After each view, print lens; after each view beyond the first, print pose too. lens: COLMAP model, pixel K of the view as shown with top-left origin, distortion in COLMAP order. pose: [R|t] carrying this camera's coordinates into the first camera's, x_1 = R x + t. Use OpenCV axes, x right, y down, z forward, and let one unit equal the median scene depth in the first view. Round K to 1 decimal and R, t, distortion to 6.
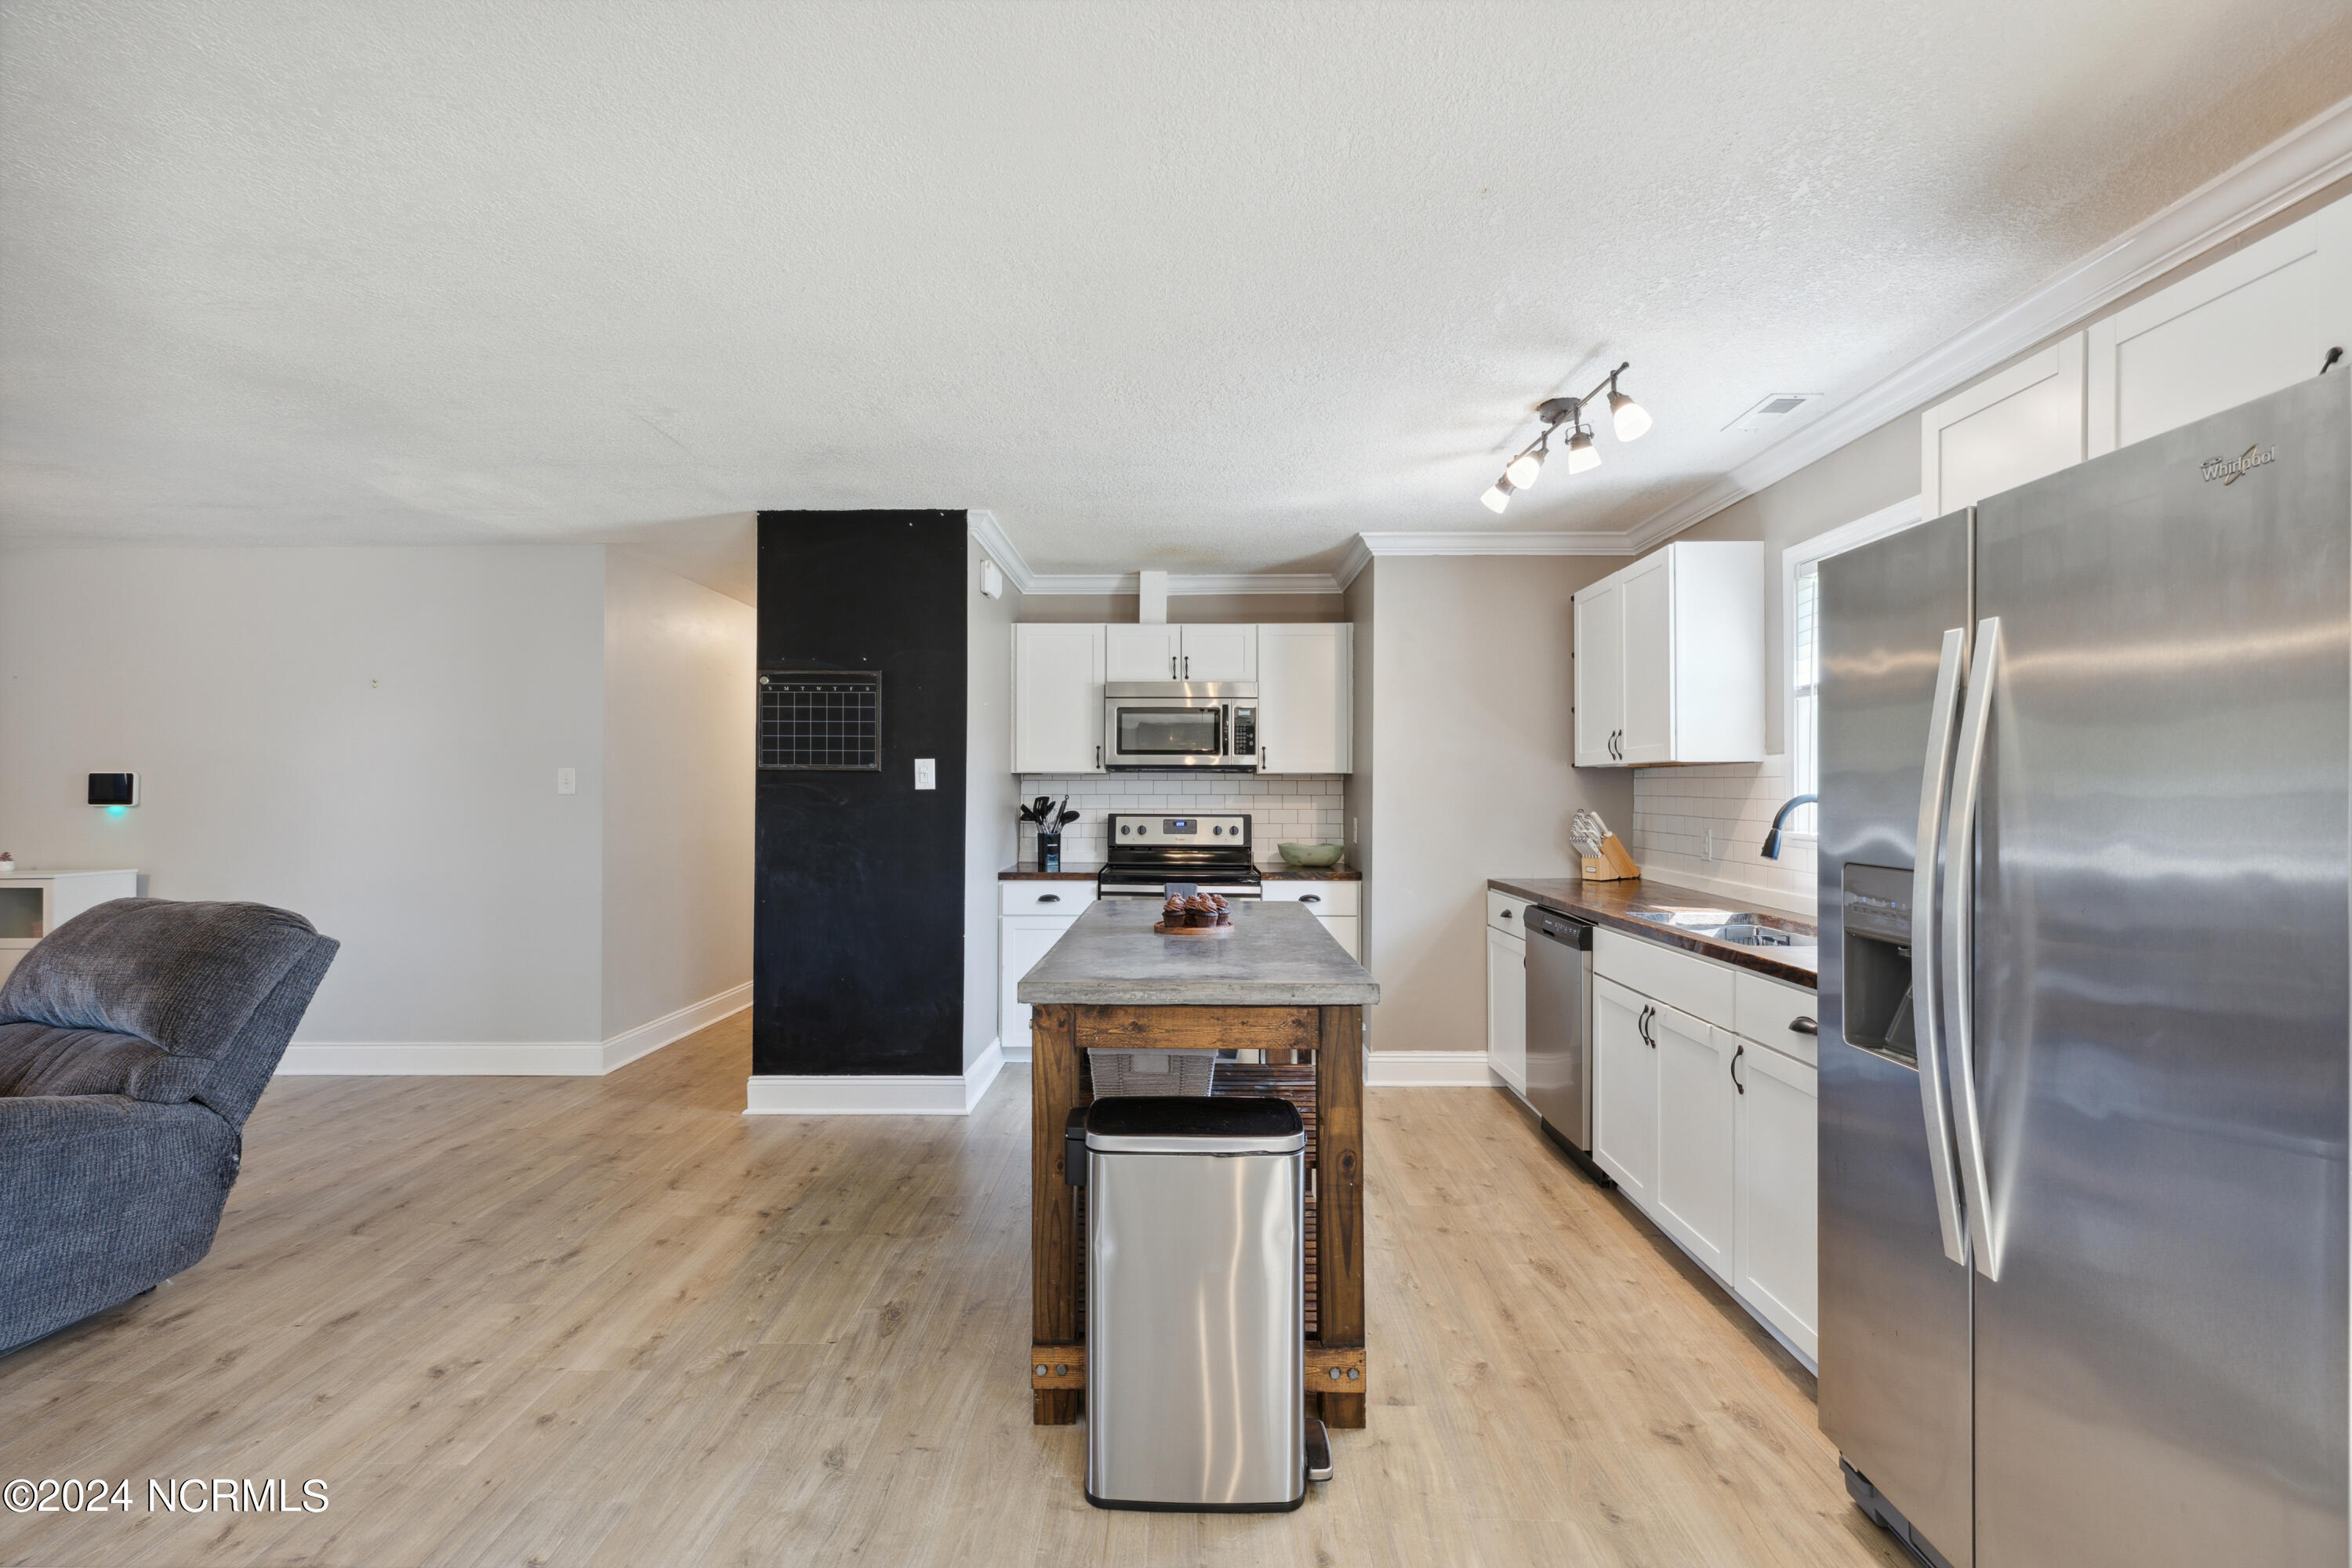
lens RADIAL K [[1065.1, 0, 1165.3], [0, 1065.1, 783.7], [0, 0, 1]] dist [0.008252, -0.002299]
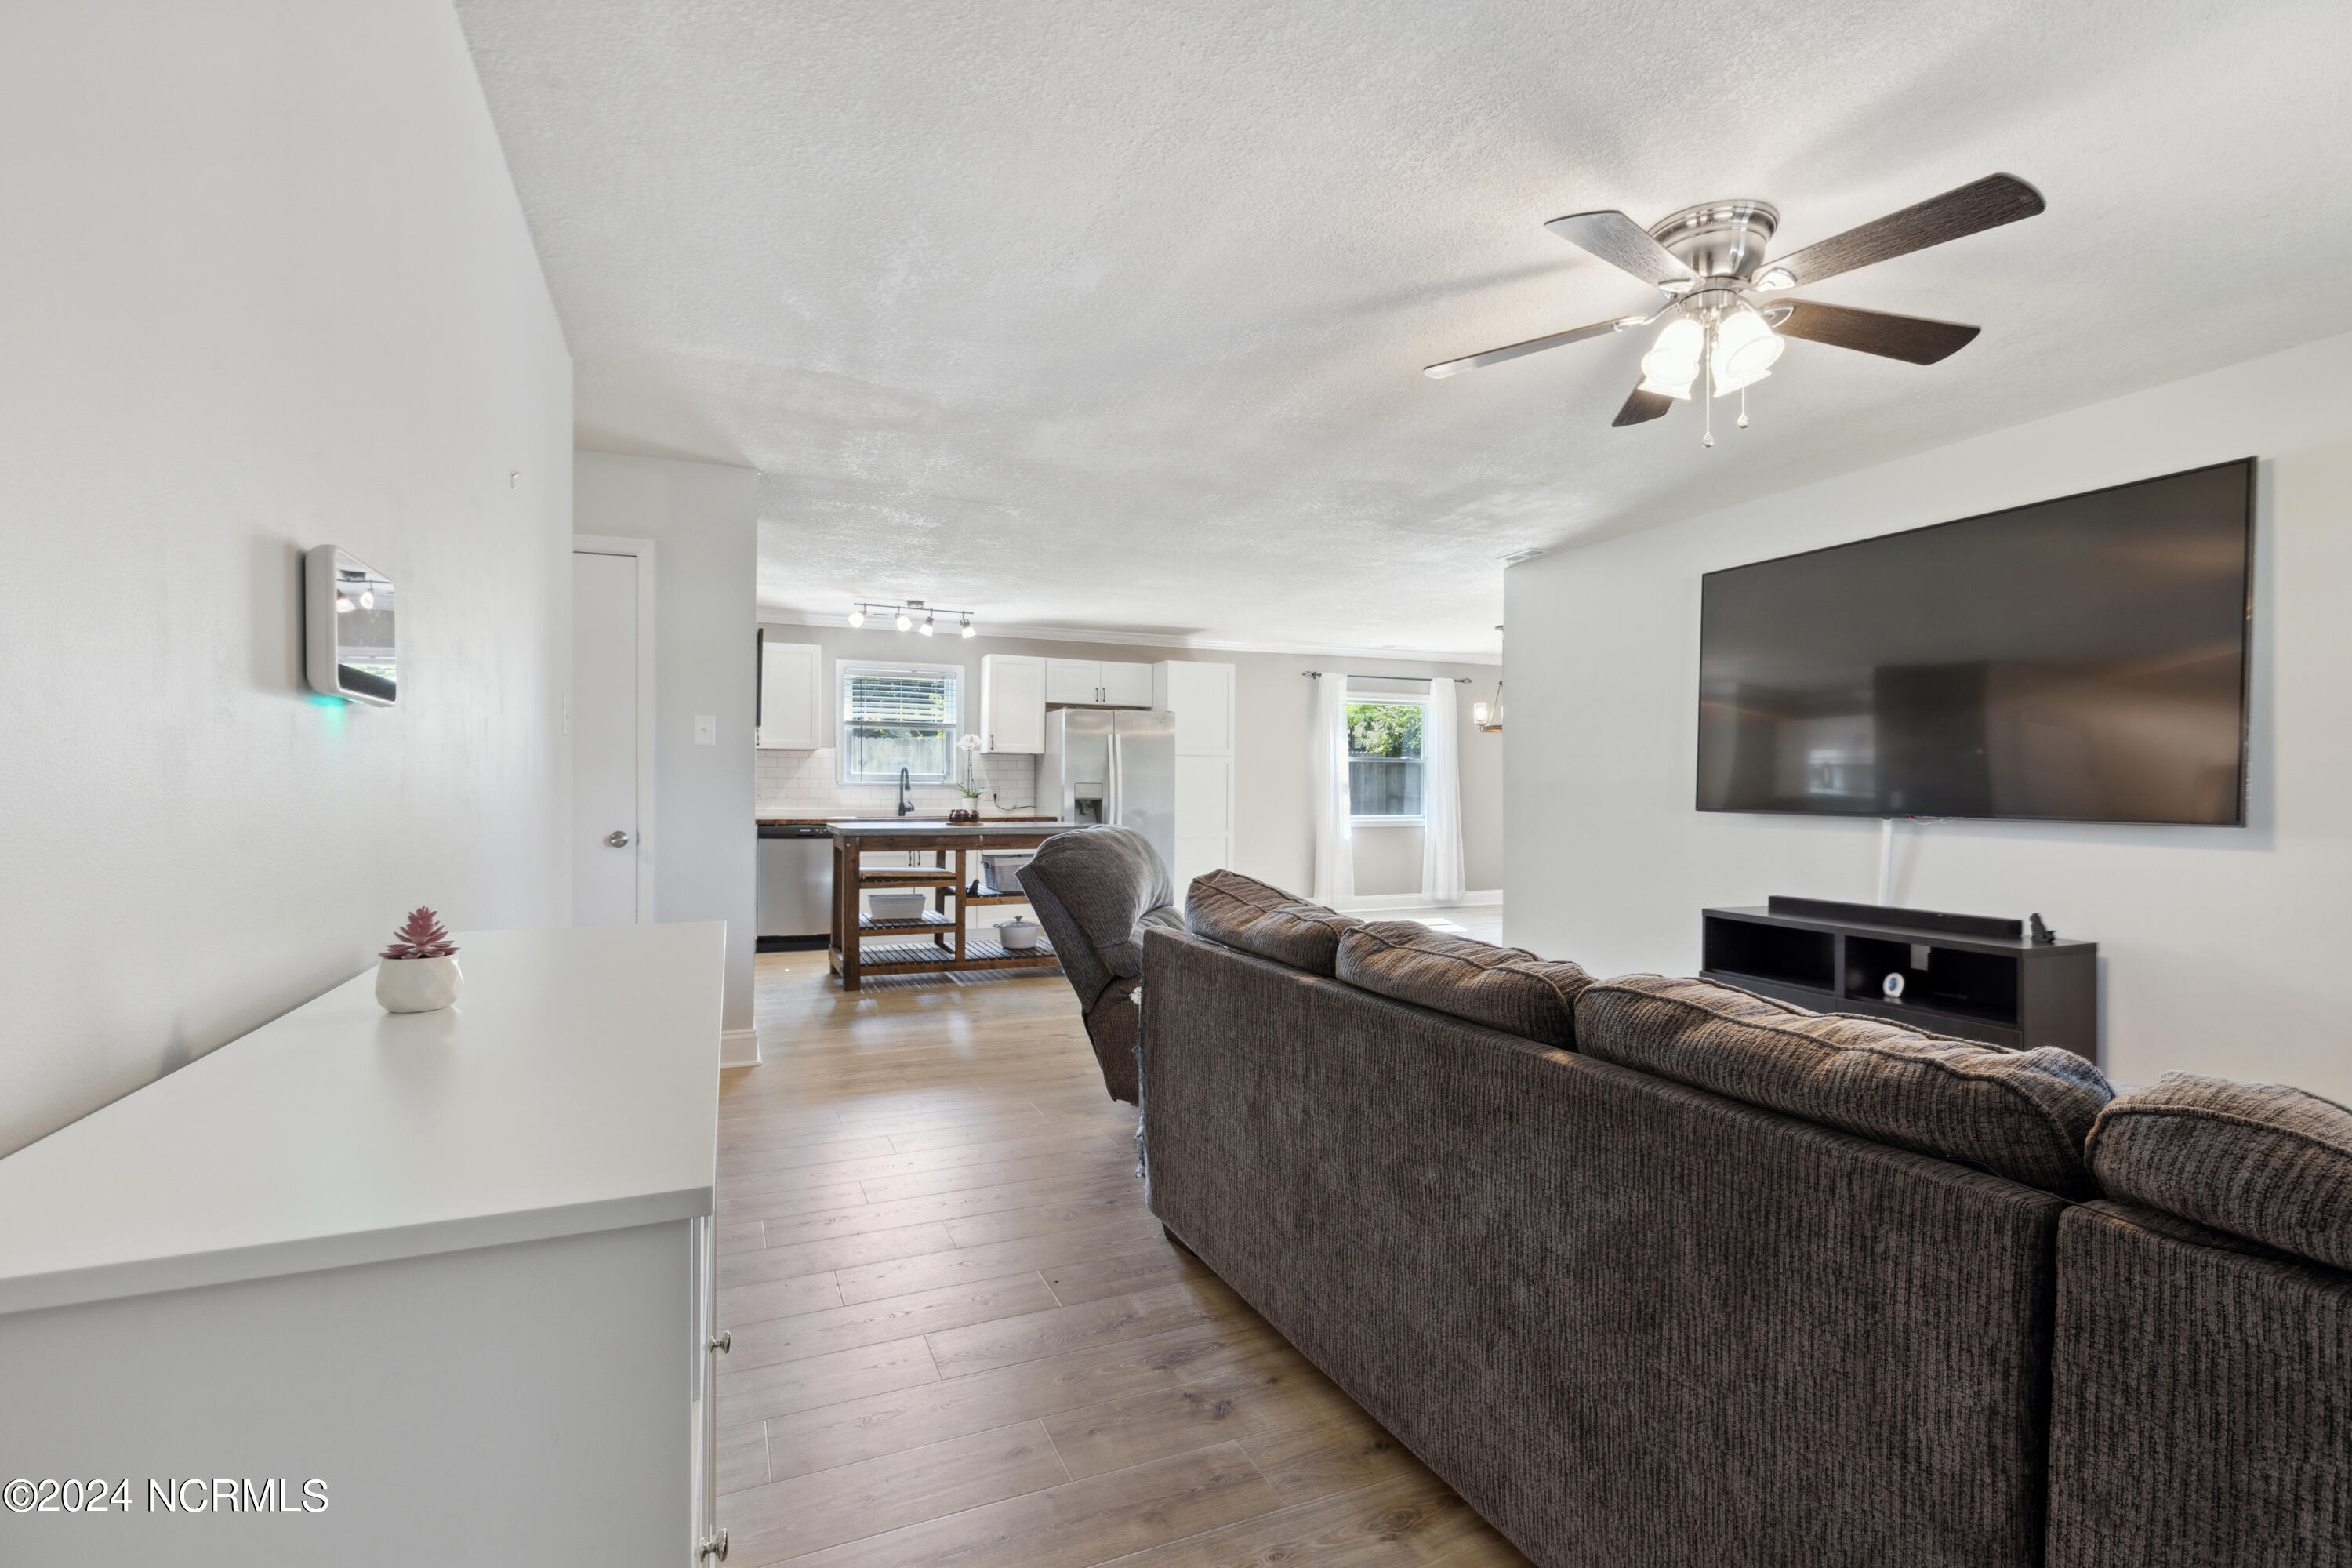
lens RADIAL K [[1065.1, 0, 1170.0], [0, 1065.1, 794.9], [0, 0, 1]] dist [0.008252, -0.002299]
pose [[-0.420273, -0.007063, 0.907370, -1.480794], [-0.010548, 0.999940, 0.002898, 0.047237], [-0.907336, -0.008353, -0.420323, 1.077060]]
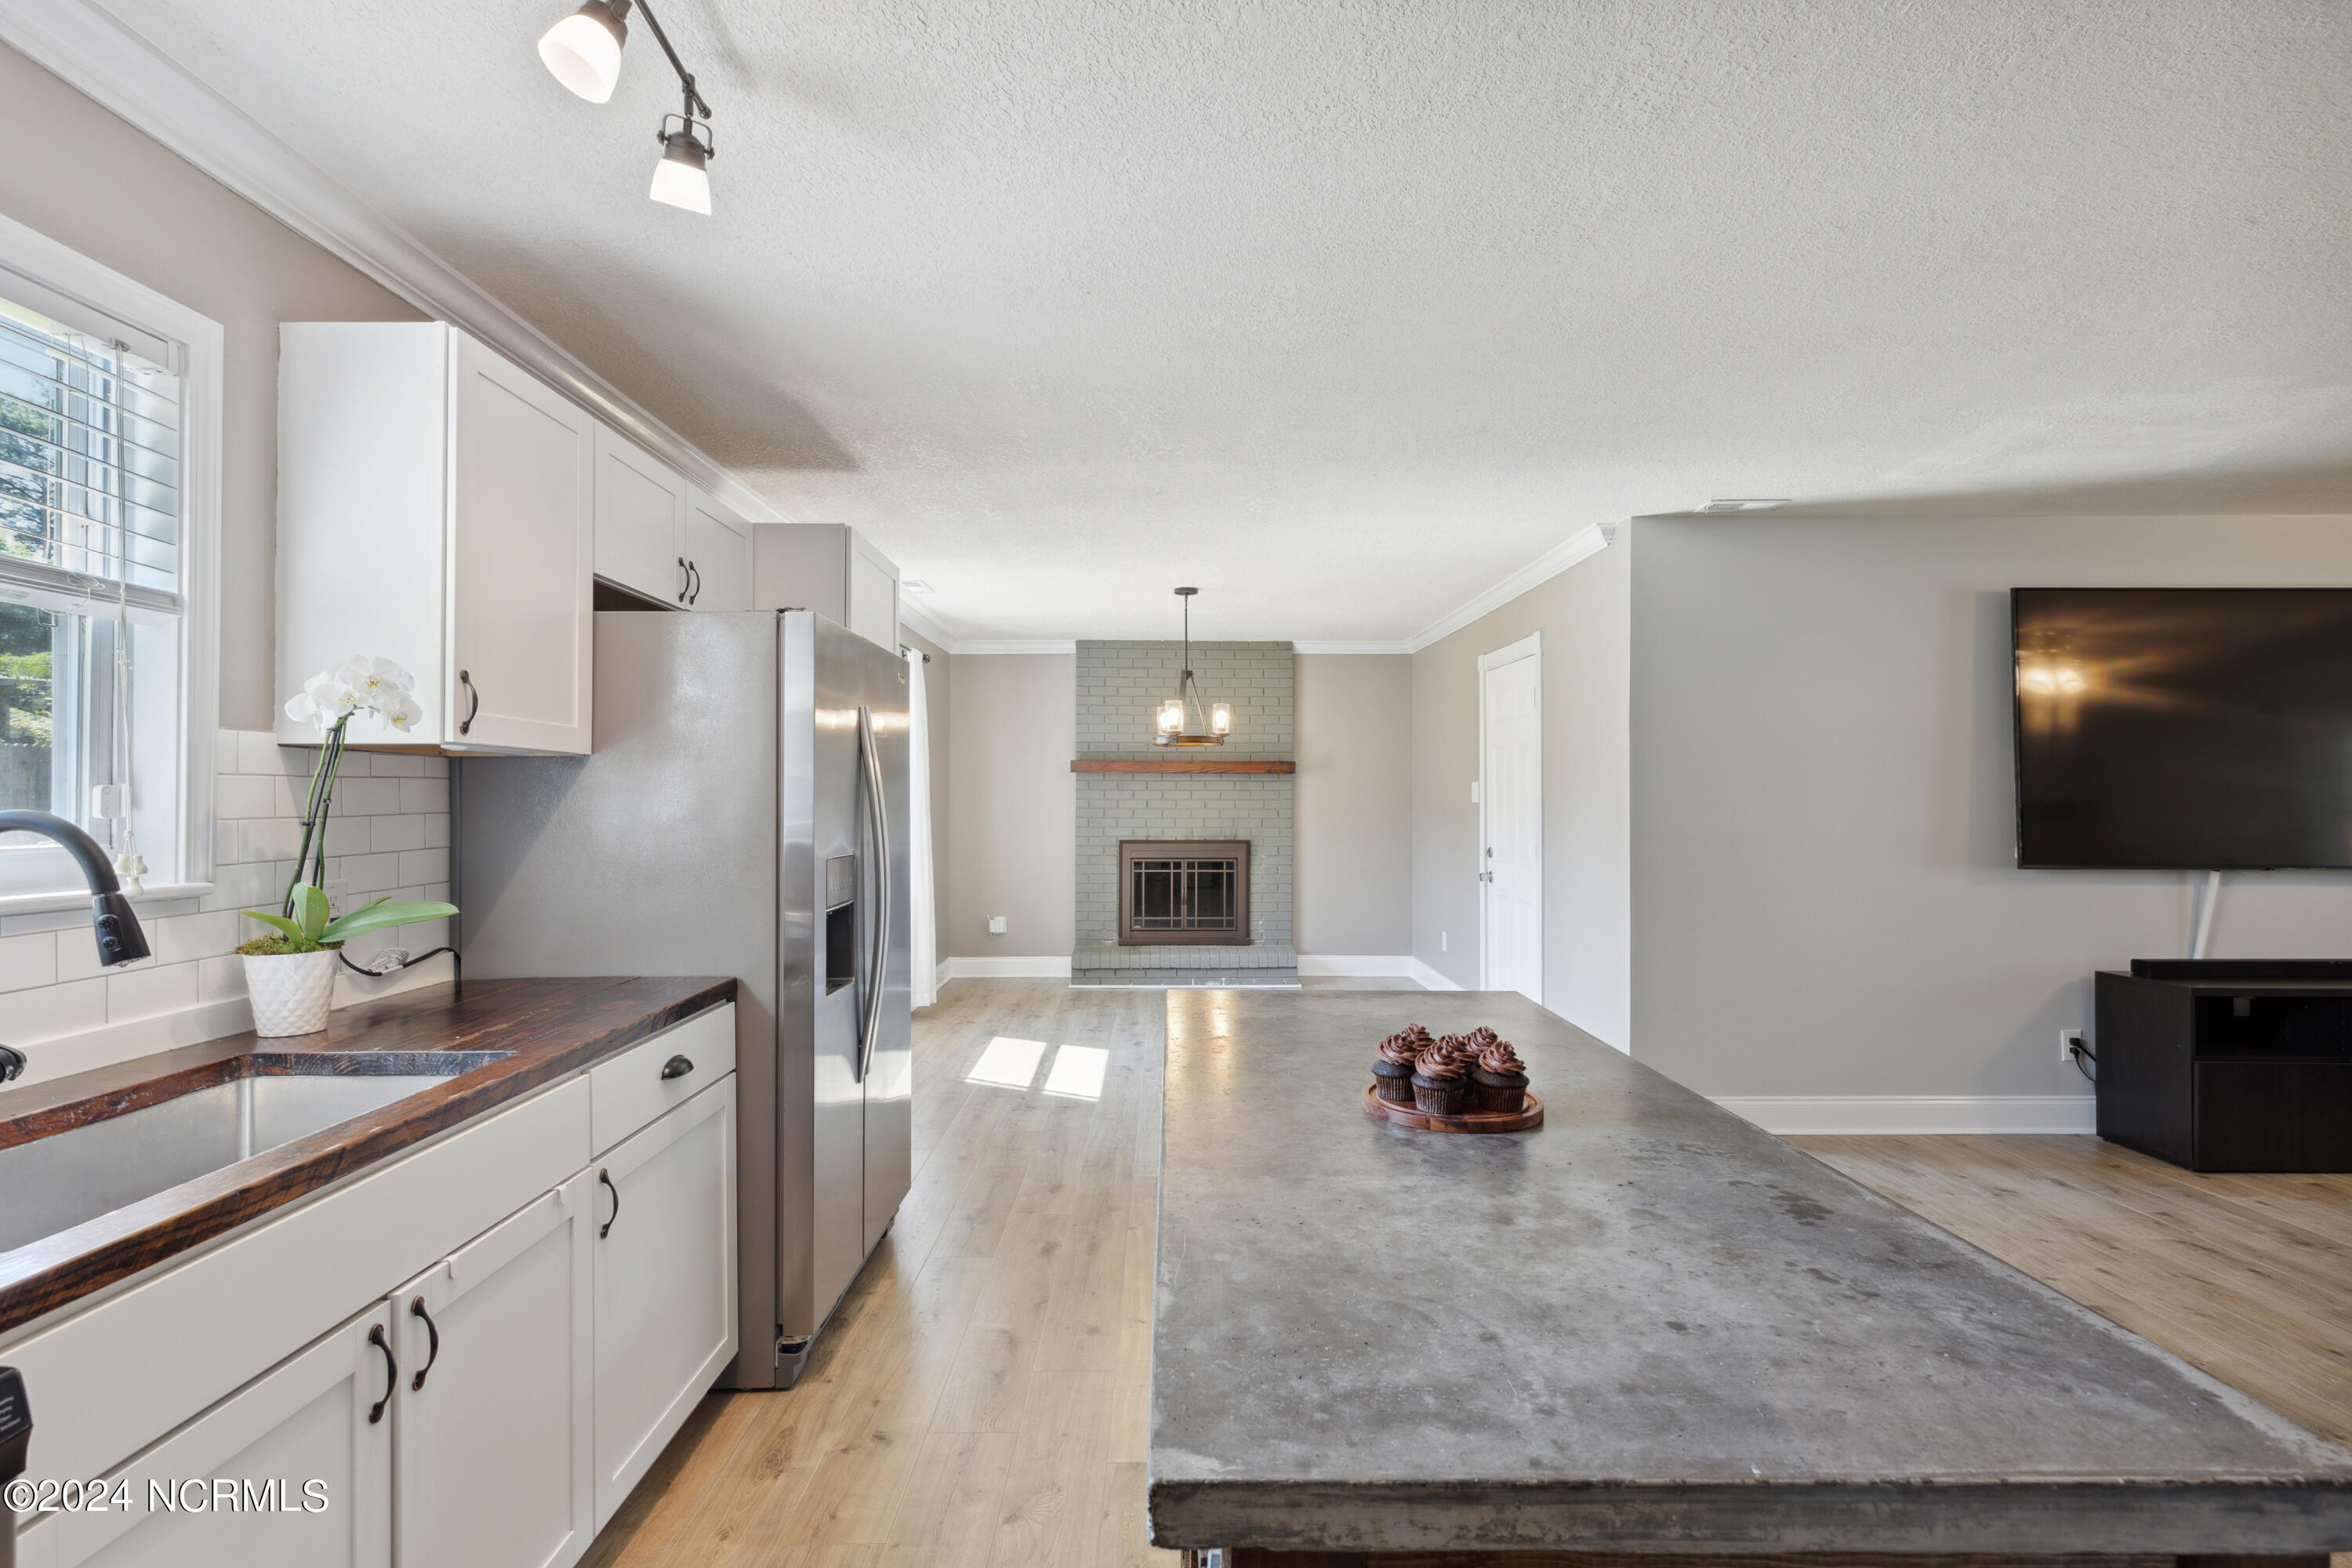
lens RADIAL K [[1065.1, 0, 1177.4], [0, 1065.1, 797.0], [0, 0, 1]] dist [0.008252, -0.002299]
pose [[-0.999424, -0.000578, -0.033933, 0.112489], [-0.000226, 0.999946, -0.010386, 0.006391], [0.033937, -0.010372, -0.999370, 1.025376]]
